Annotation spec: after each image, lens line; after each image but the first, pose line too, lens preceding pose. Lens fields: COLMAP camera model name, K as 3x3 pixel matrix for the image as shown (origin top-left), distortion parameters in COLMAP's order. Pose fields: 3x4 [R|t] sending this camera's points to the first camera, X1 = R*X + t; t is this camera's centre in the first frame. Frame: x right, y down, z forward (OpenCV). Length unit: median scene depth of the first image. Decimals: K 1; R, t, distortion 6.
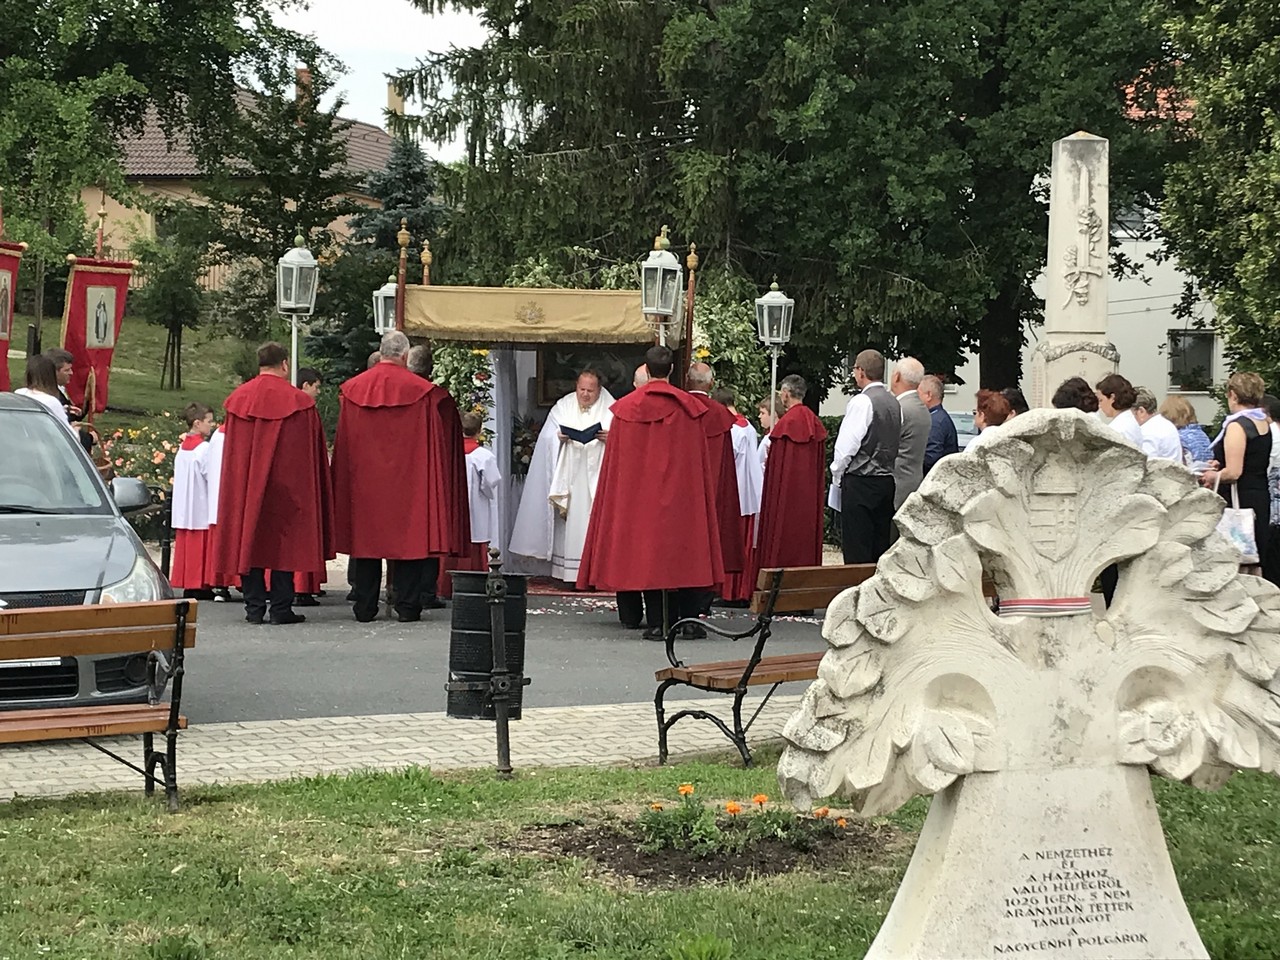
lens RADIAL K [[2648.9, 0, 640.0], [0, 2648.9, 480.0], [0, 0, 1]] dist [0.273391, -1.564816]
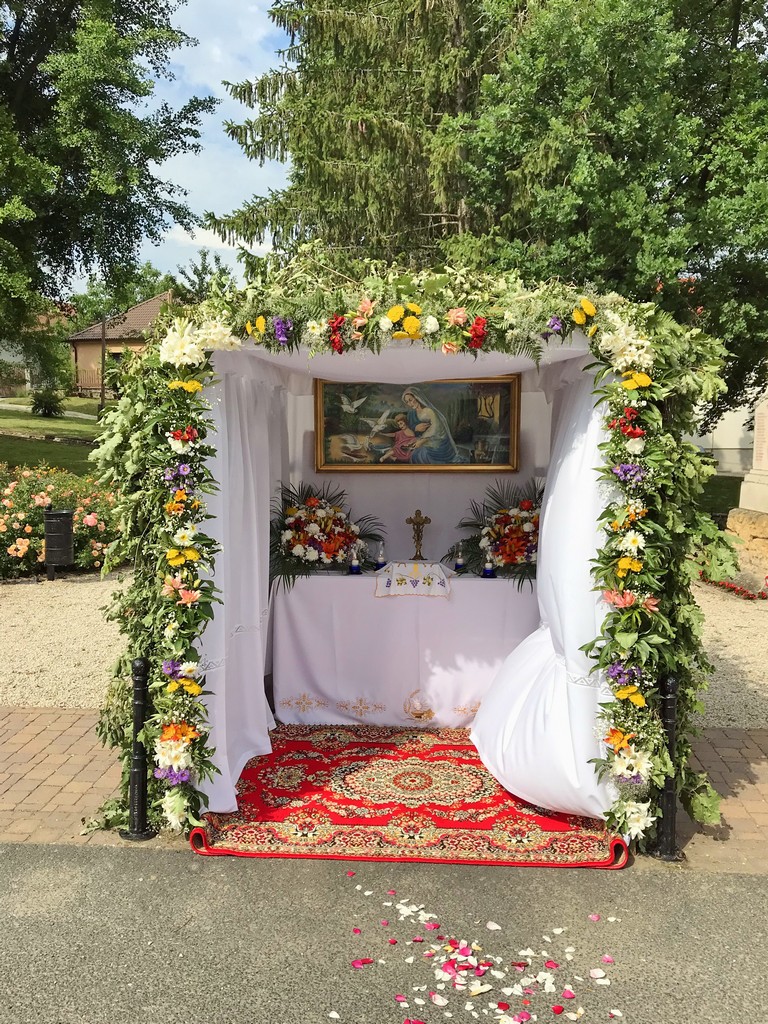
lens RADIAL K [[827.6, 0, 384.0], [0, 827.6, 512.0], [0, 0, 1]] dist [0.009020, 0.000055]
pose [[0.999889, -0.012786, 0.007695, -0.030064], [0.012257, 0.997794, 0.065251, -0.042647], [-0.008513, -0.065149, 0.997839, 1.056526]]
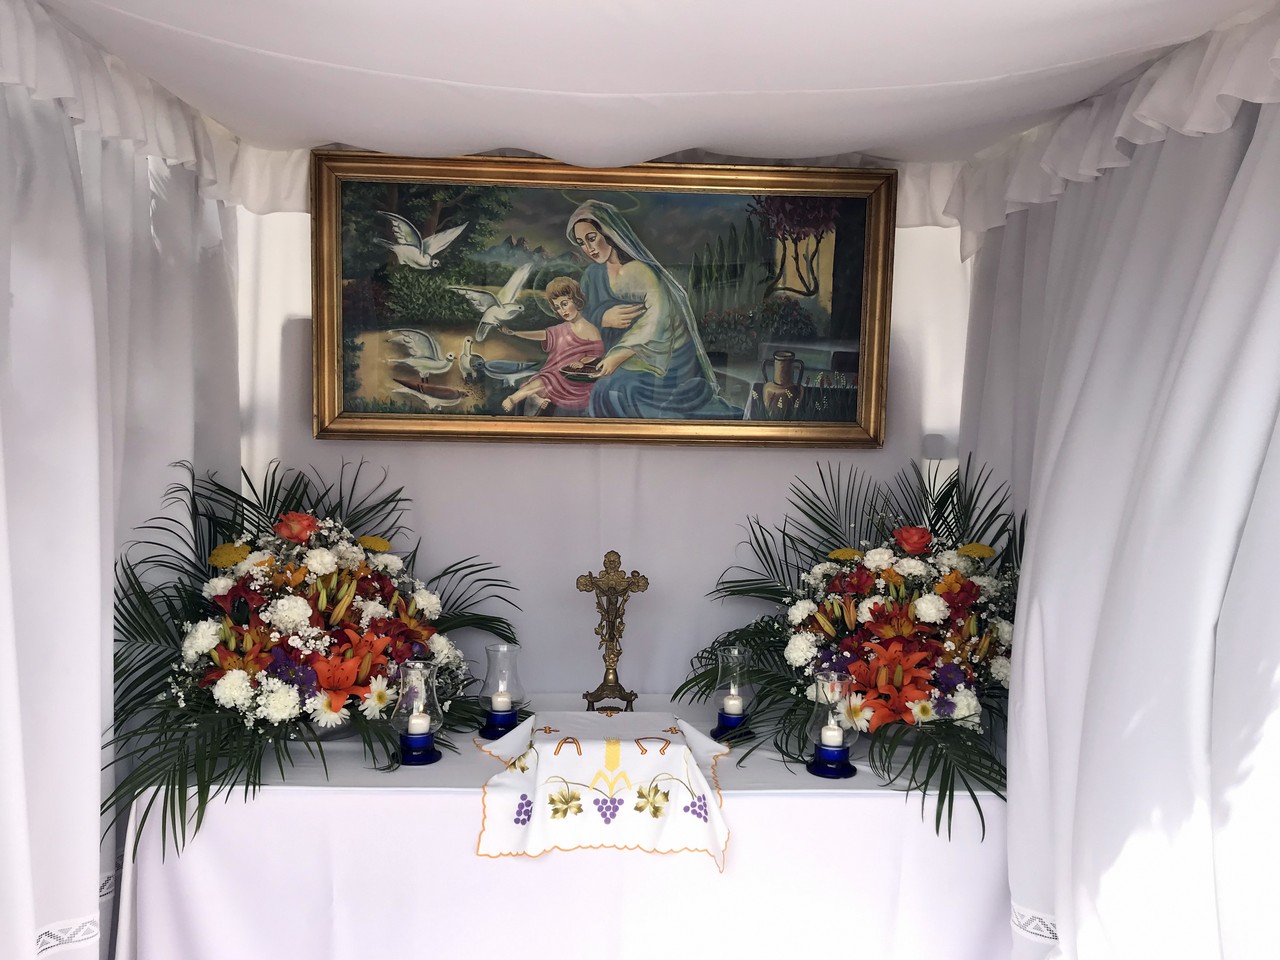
lens RADIAL K [[1034.5, 0, 632.6], [0, 1034.5, 528.6], [0, 0, 1]] dist [0.009020, 0.000055]
pose [[0.993450, -0.004996, 0.114160, -0.027522], [-0.008145, 0.993406, 0.114358, -0.041385], [-0.113979, -0.114538, 0.986859, 1.230526]]
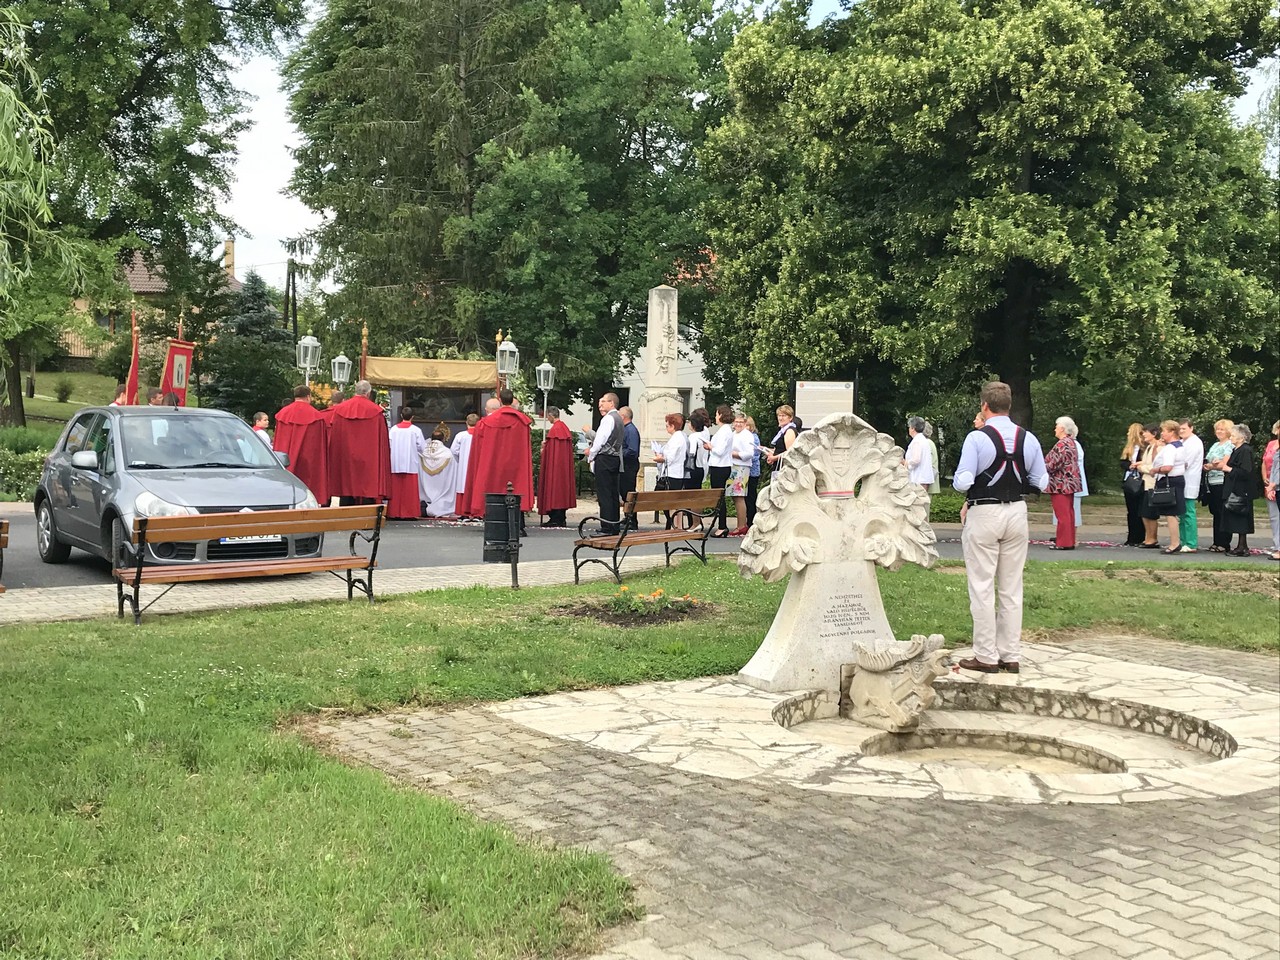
lens RADIAL K [[1483.5, 0, 645.3], [0, 1483.5, 494.3], [0, 0, 1]] dist [0.198865, -0.551845]
pose [[0.978410, -0.003977, 0.206633, -0.122902], [0.000754, 0.999877, 0.015671, 0.010746], [-0.206670, -0.015177, 0.978293, -0.115849]]
